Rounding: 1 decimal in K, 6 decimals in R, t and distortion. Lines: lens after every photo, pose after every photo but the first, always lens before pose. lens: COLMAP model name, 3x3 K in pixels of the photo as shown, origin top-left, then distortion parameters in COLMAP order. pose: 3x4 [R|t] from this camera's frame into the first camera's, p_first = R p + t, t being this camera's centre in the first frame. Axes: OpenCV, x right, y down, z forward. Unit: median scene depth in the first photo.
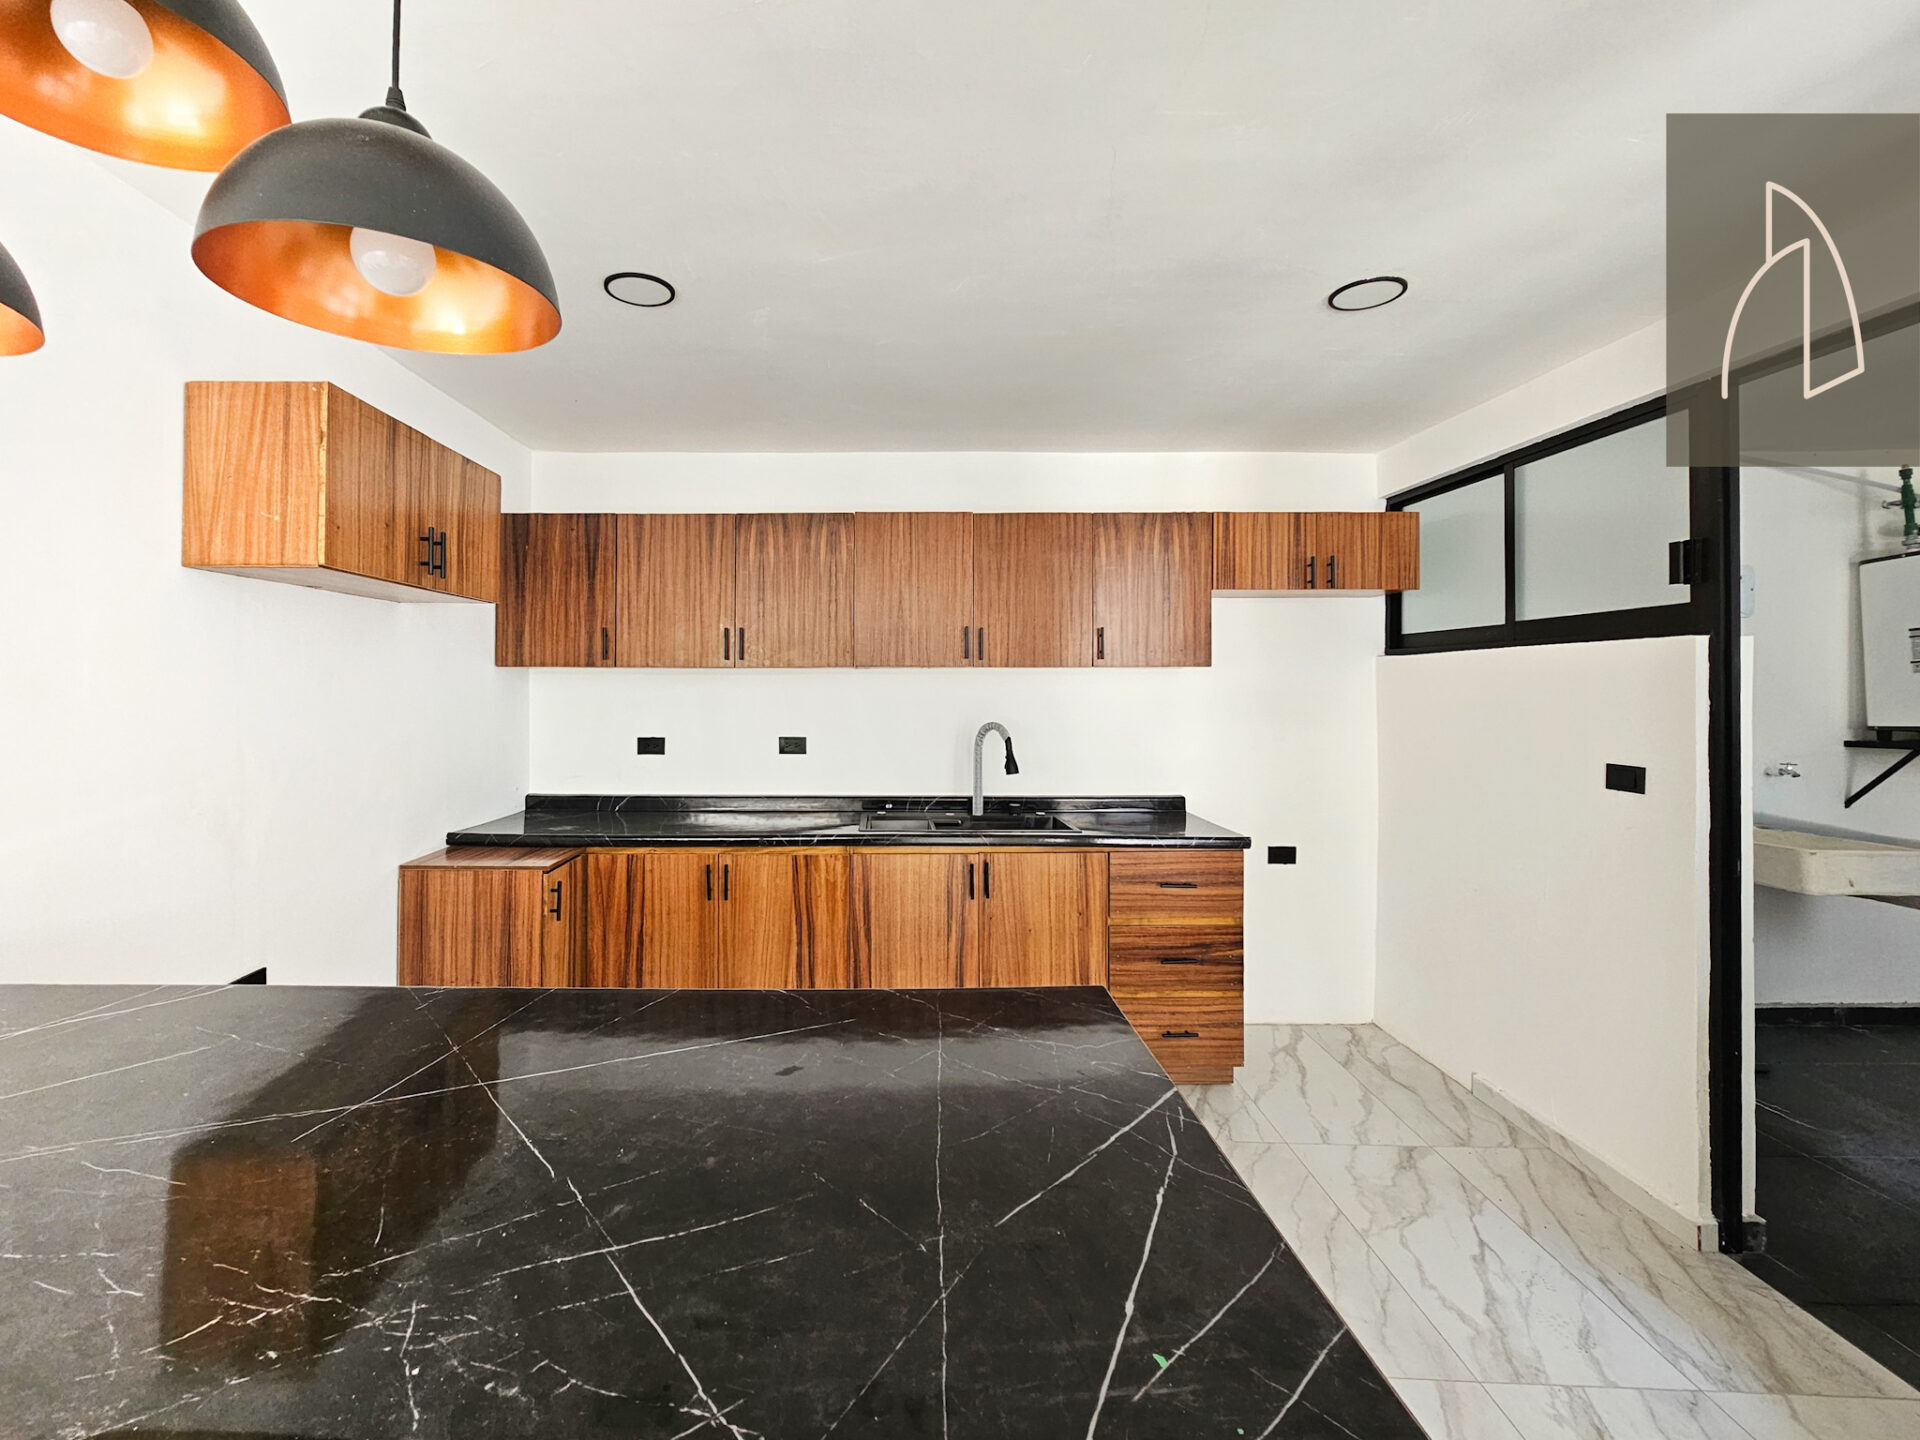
lens RADIAL K [[794.7, 0, 885.2], [0, 794.7, 678.4], [0, 0, 1]] dist [-0.000908, 0.000977]
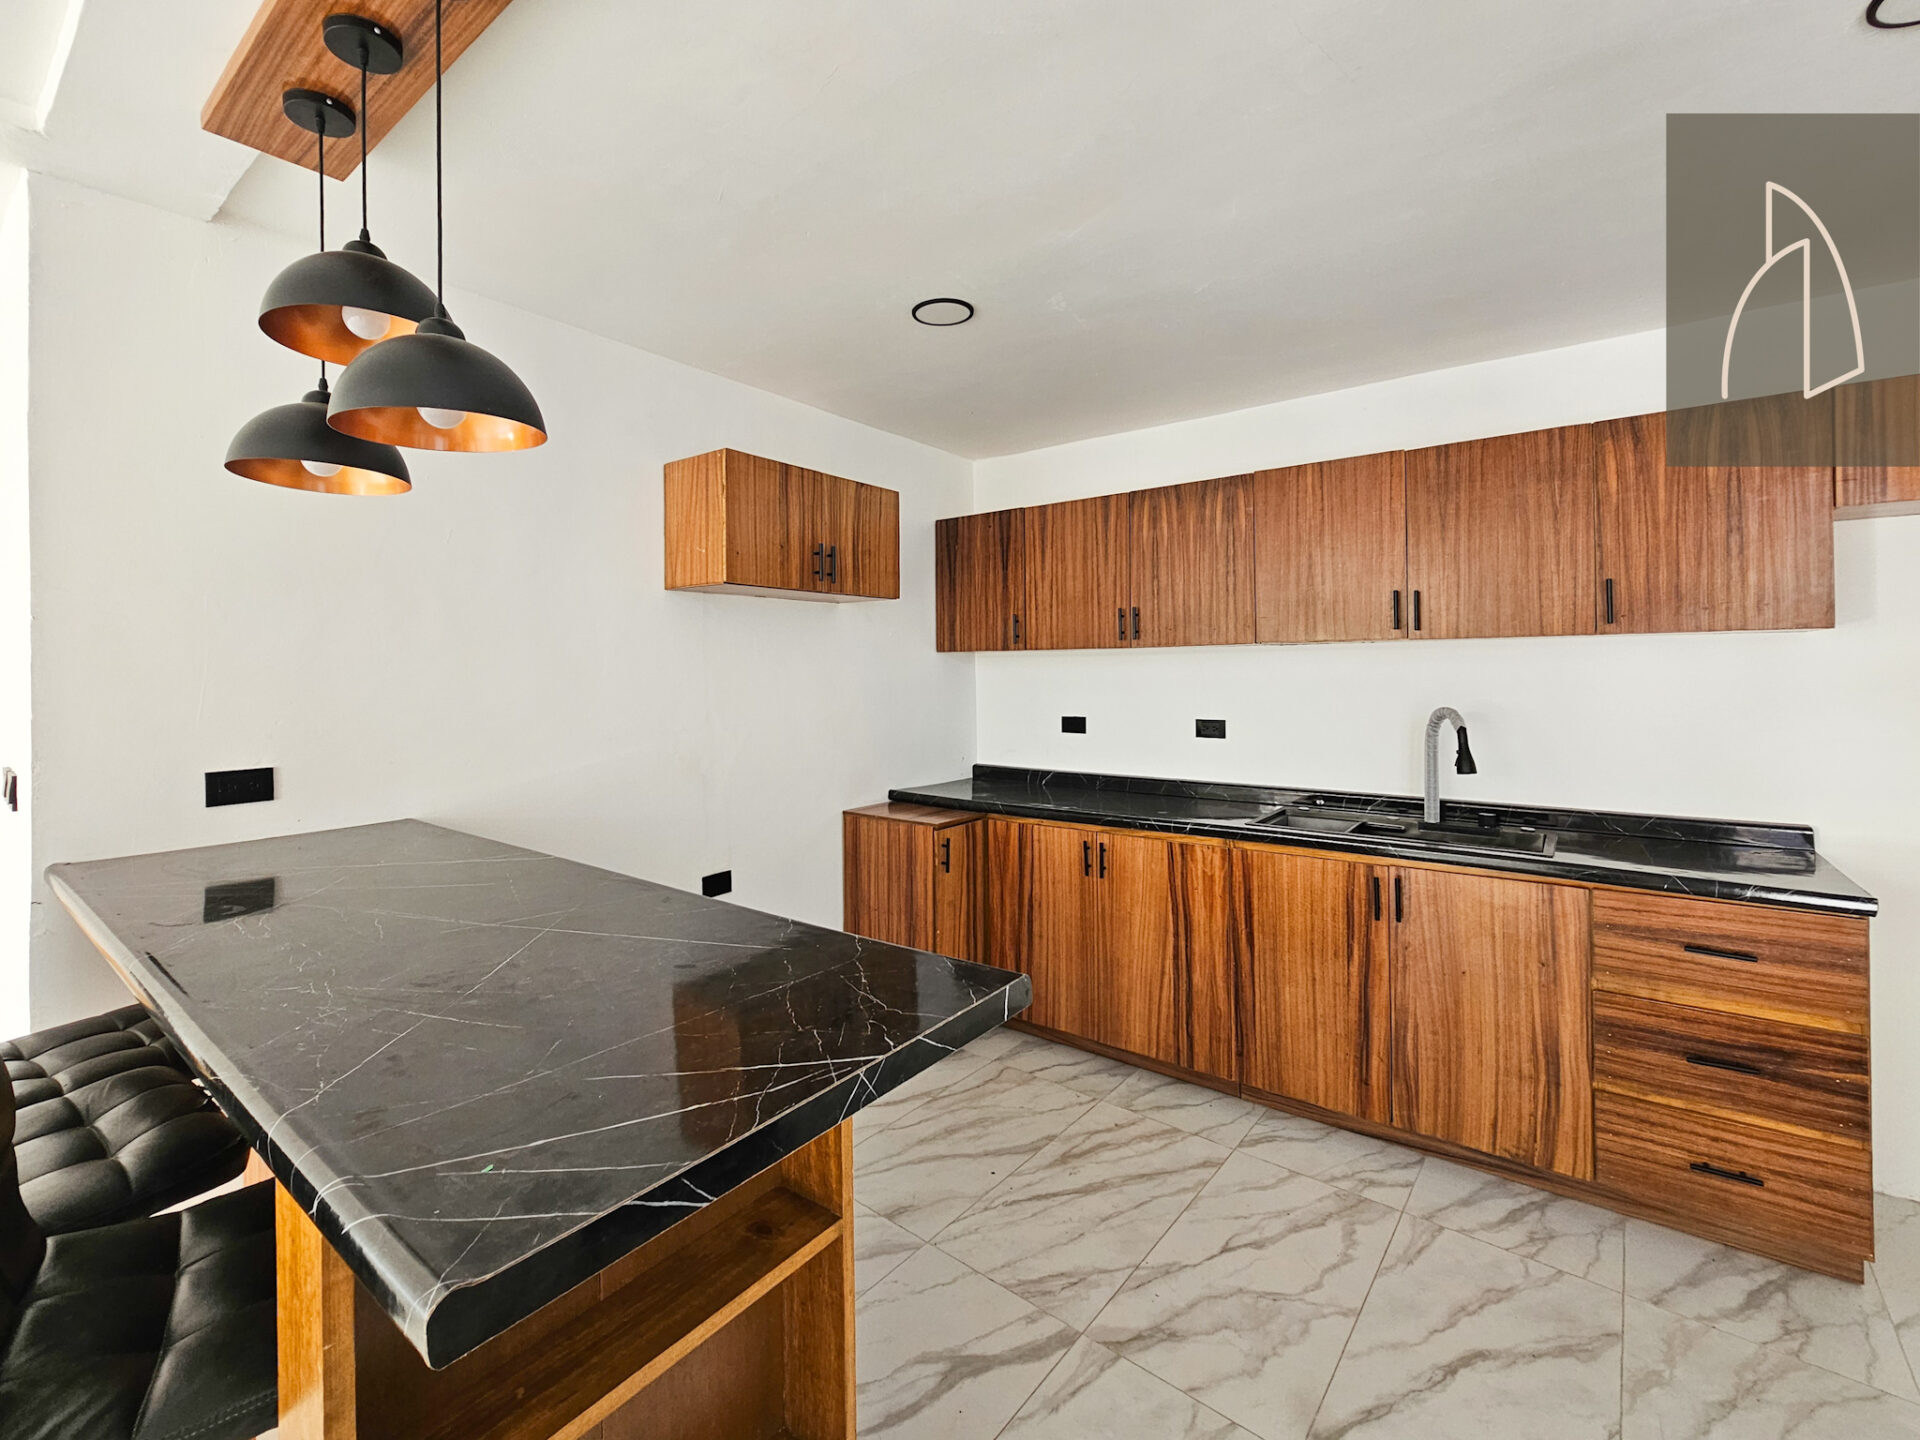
lens RADIAL K [[807.3, 0, 933.8], [0, 807.3, 669.7], [0, 0, 1]] dist [-0.005147, 0.001756]
pose [[0.801469, -0.009039, -0.597967, 0.239269], [0.015765, 0.999858, 0.006015, 0.004229], [0.597828, -0.014248, 0.801498, 0.051788]]
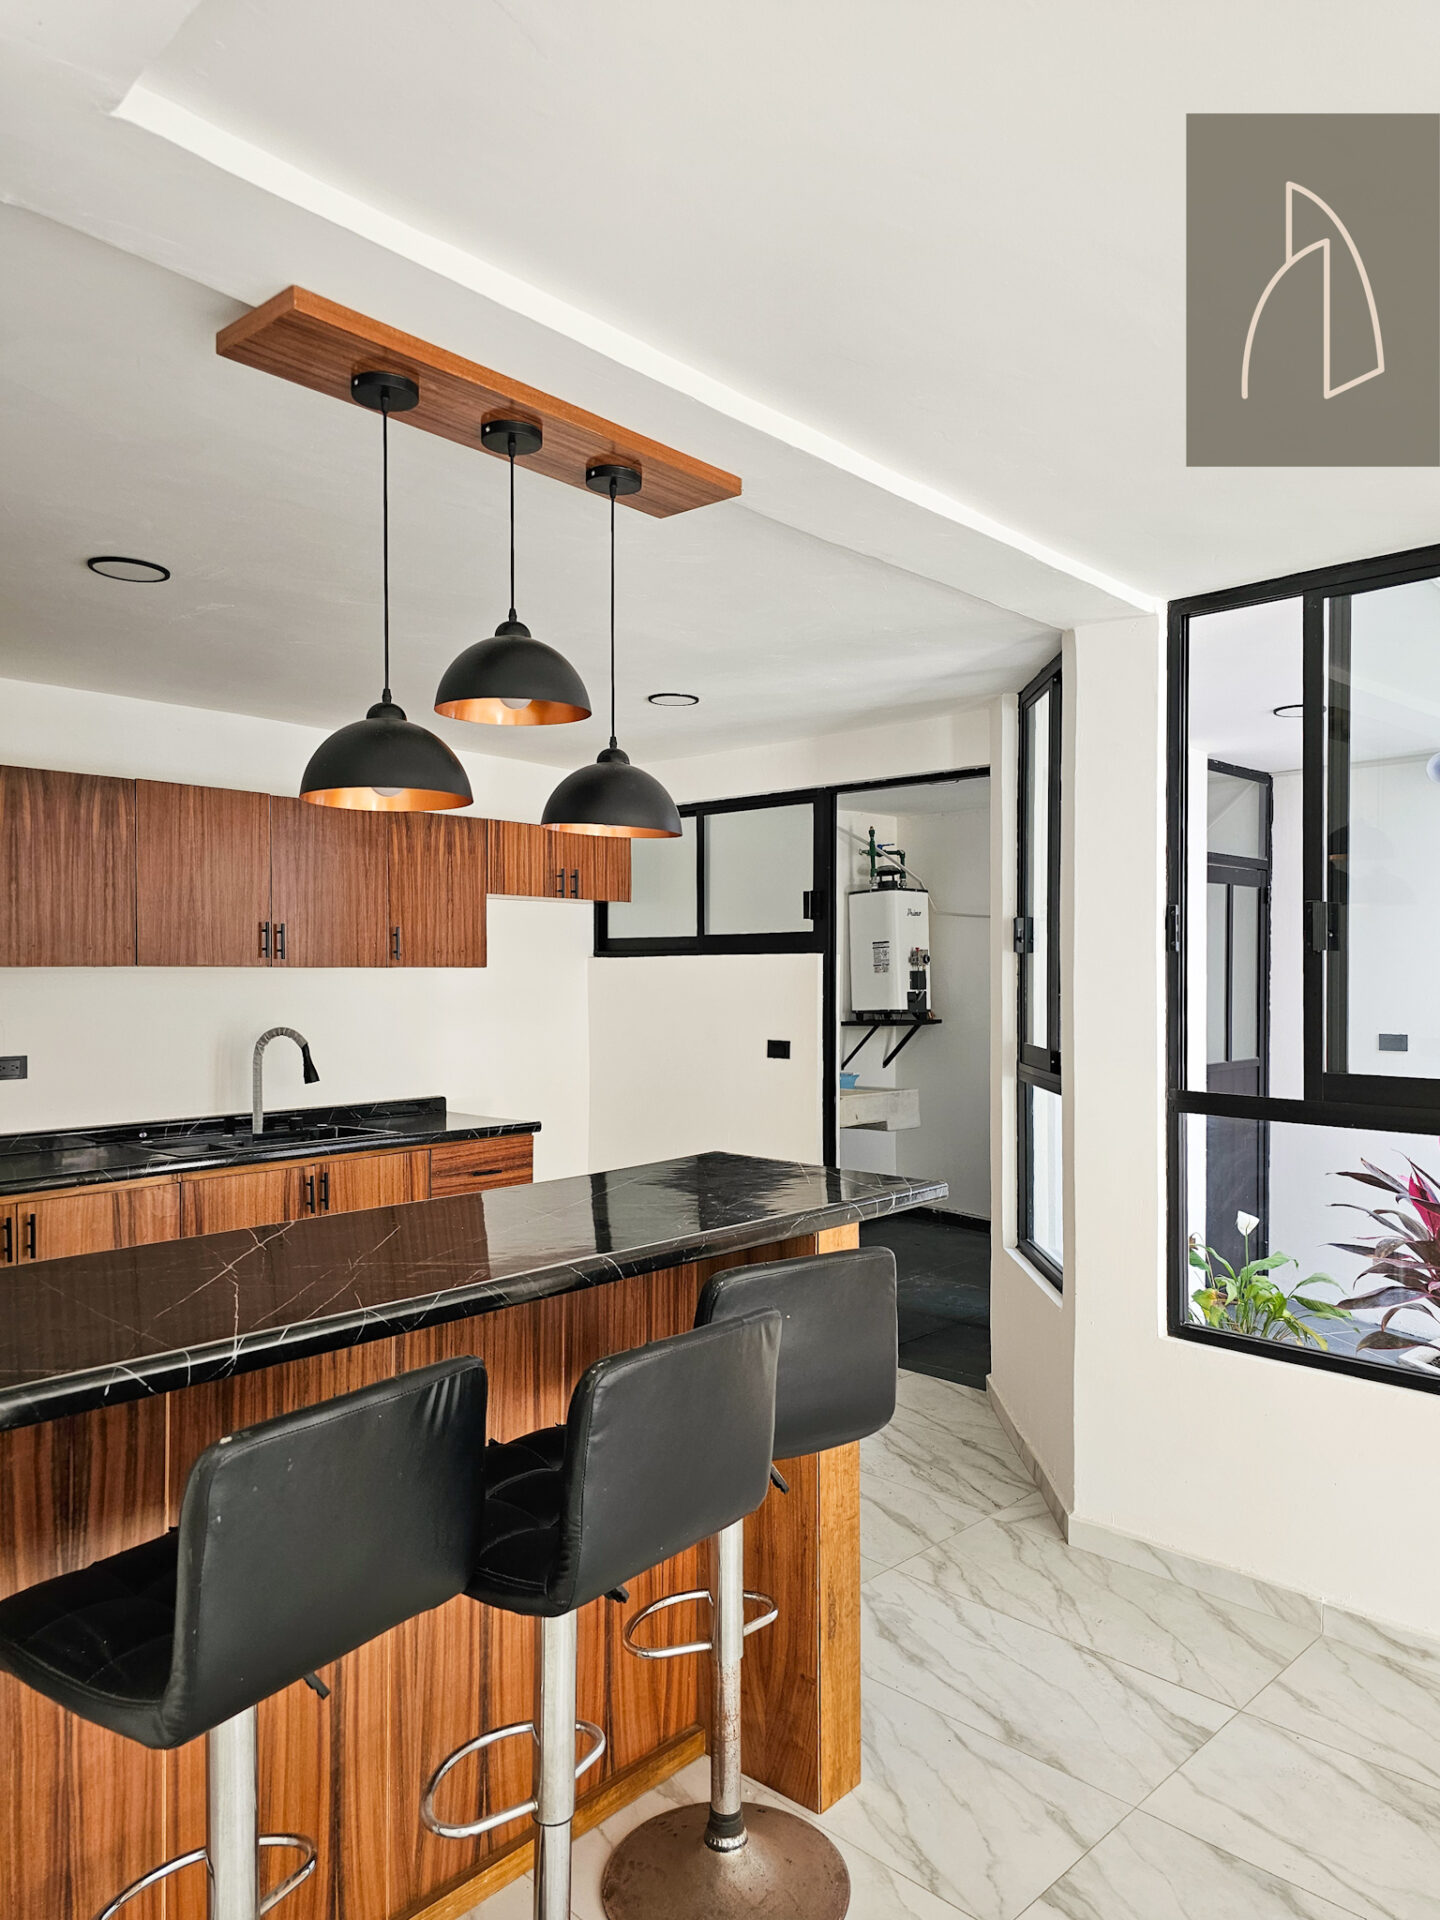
lens RADIAL K [[1285.7, 0, 700.1], [0, 1285.7, 966.1], [0, 0, 1]] dist [0.051427, -0.000107]
pose [[0.678390, 0.003316, 0.734694, -0.703310], [-0.005309, 0.999986, 0.000389, -0.020236], [-0.734682, -0.004165, 0.678398, -0.386126]]
